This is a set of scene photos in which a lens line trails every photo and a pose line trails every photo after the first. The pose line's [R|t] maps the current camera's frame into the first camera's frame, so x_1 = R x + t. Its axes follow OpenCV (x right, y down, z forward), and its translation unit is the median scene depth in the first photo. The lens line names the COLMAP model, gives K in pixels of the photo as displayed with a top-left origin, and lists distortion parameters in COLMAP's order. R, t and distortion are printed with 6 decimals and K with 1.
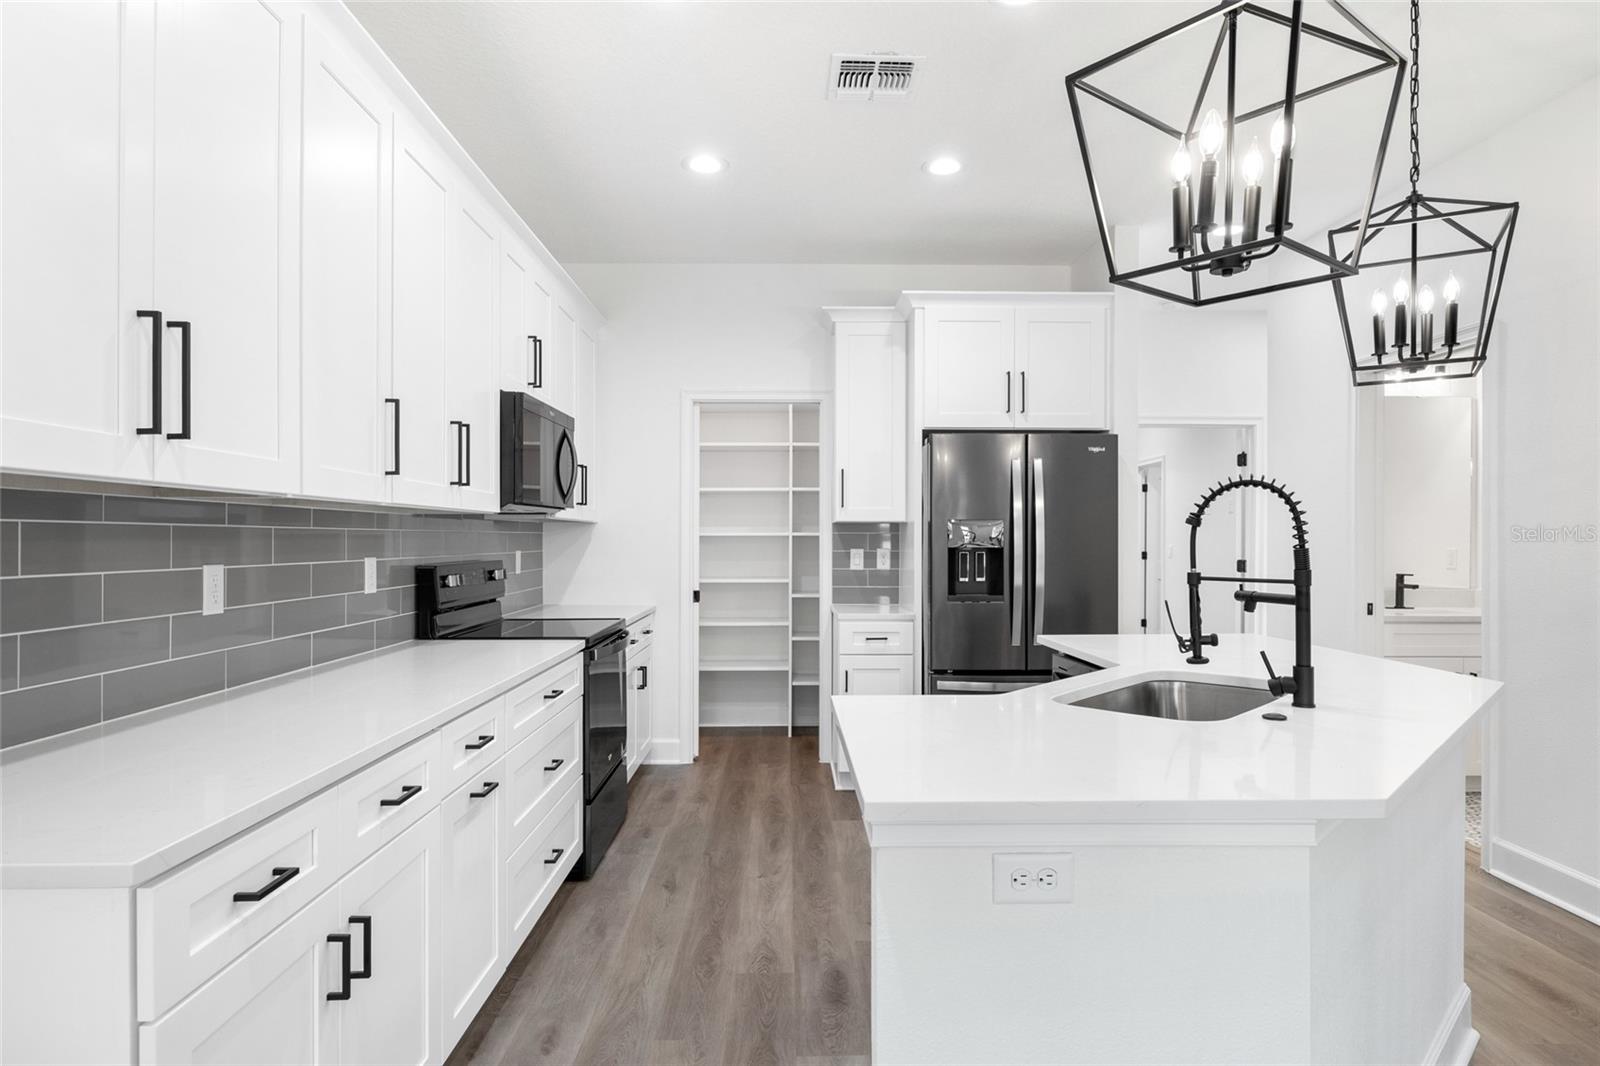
lens RADIAL K [[900.5, 0, 807.3], [0, 900.5, 540.5], [0, 0, 1]] dist [-0.003684, -0.000517]
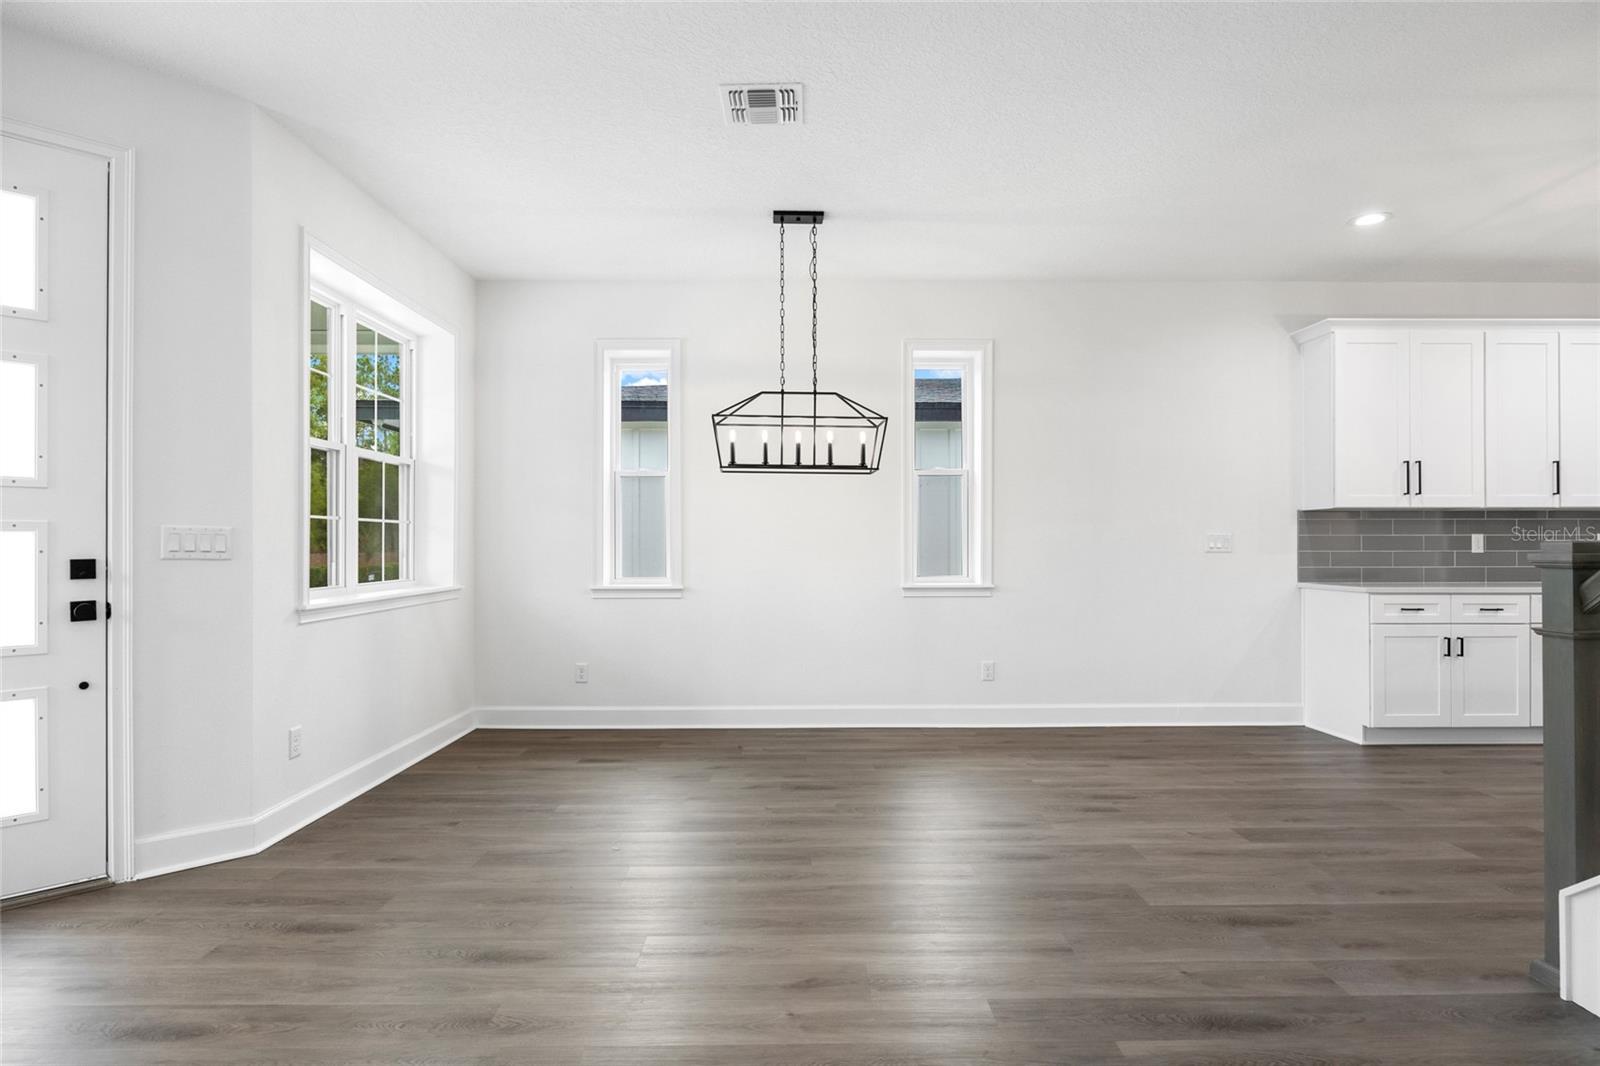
lens RADIAL K [[843.6, 0, 801.0], [0, 843.6, 548.2], [0, 0, 1]] dist [-0.015008, 0.000775]
pose [[-0.015750, 0.002547, -0.999873, 1.130542], [0.001480, 0.999996, 0.002524, 0.036765], [0.999875, -0.001440, -0.015753, -0.589699]]
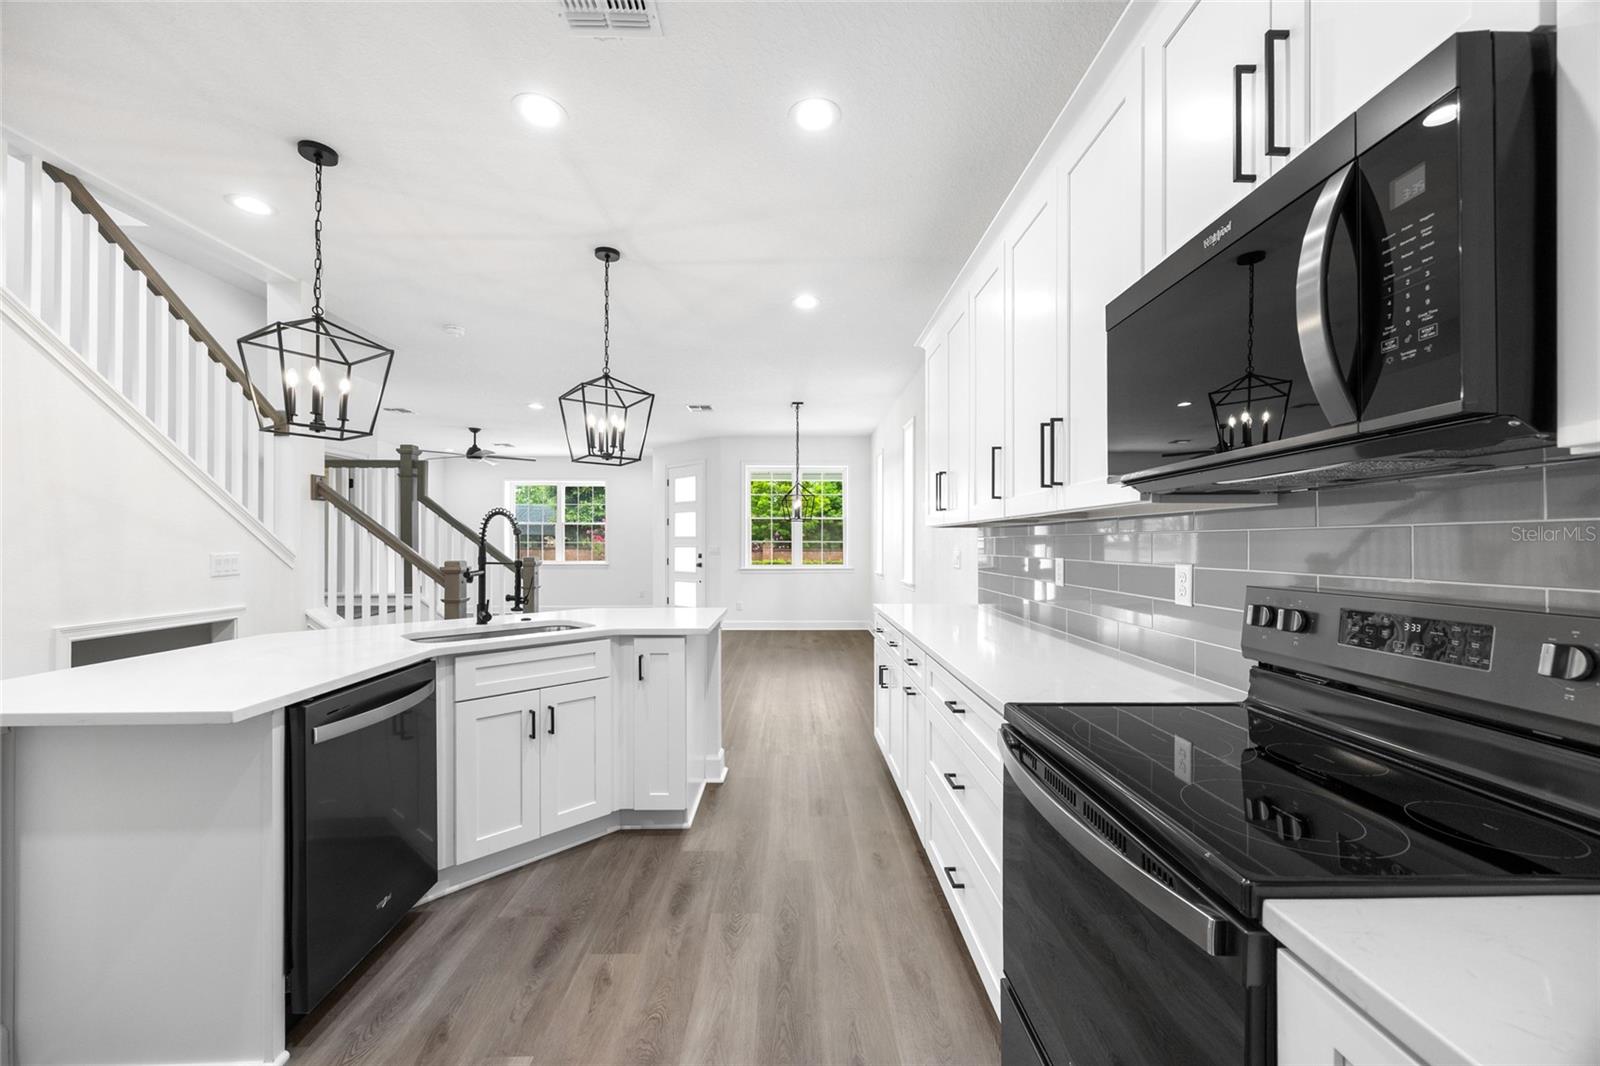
lens RADIAL K [[608.5, 0, 808.2], [0, 608.5, 543.0], [0, 0, 1]] dist [-0.000688, -0.001910]
pose [[-0.999983, -0.002465, -0.005343, -0.099777], [-0.002471, 0.999996, 0.001116, -0.000921], [0.005341, 0.001129, -0.999985, 1.324374]]
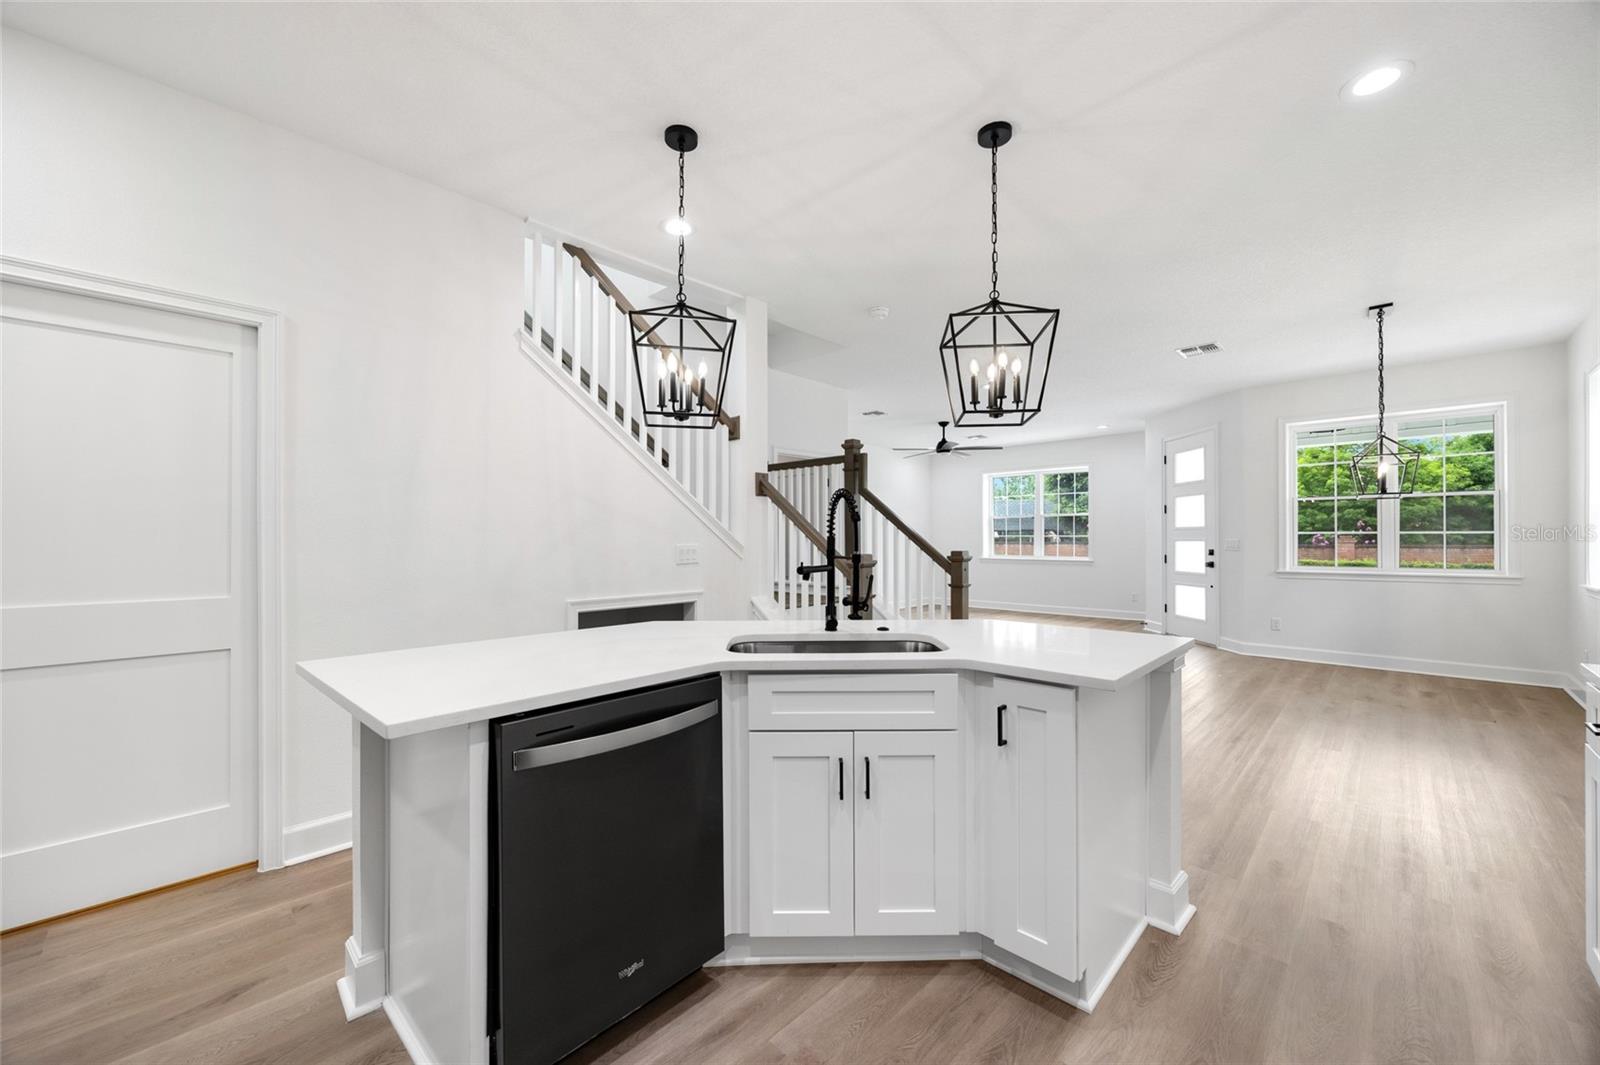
lens RADIAL K [[608.5, 0, 809.8], [0, 608.5, 537.2], [0, 0, 1]] dist [-0.000688, -0.001910]
pose [[-0.705208, 0.001780, 0.708999, -0.129242], [0.002308, 0.999997, -0.000215, 0.006133], [-0.708997, 0.001485, -0.705210, 1.020648]]
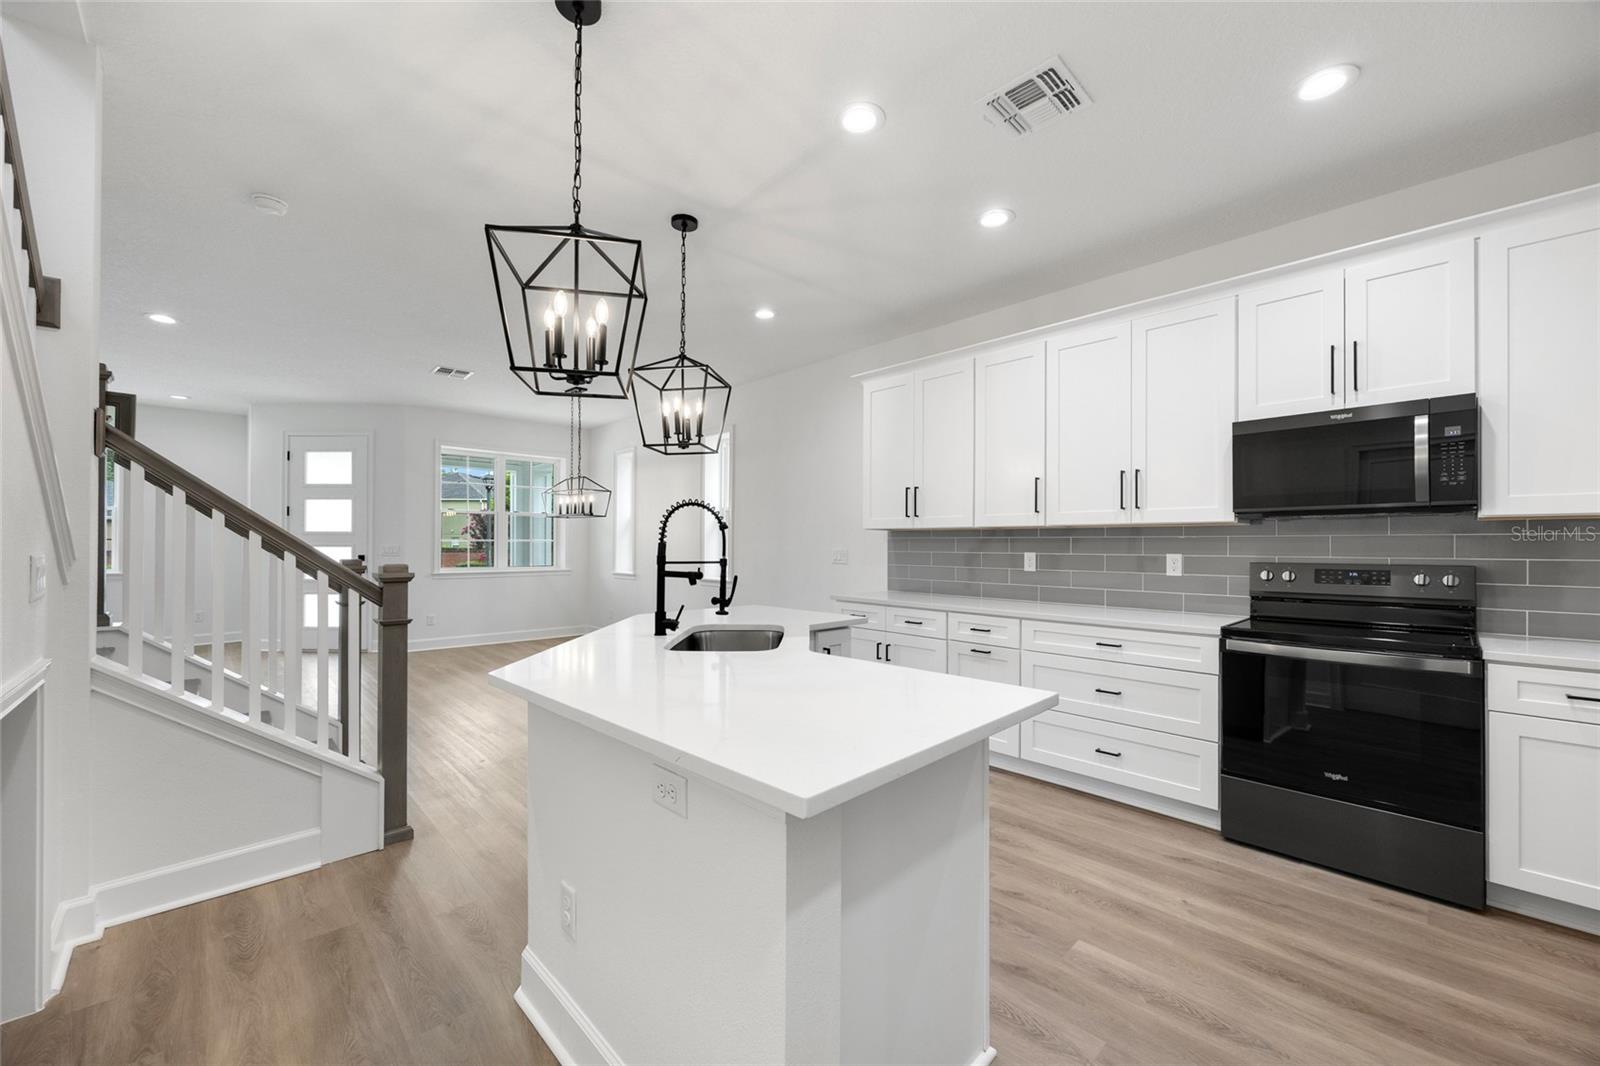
lens RADIAL K [[608.5, 0, 801.0], [0, 608.5, 539.3], [0, 0, 1]] dist [-0.000688, -0.001910]
pose [[-0.735246, -0.010592, -0.677717, 0.637358], [-0.006605, 0.999942, -0.008462, 0.005299], [0.677768, -0.001745, -0.735274, 1.133652]]
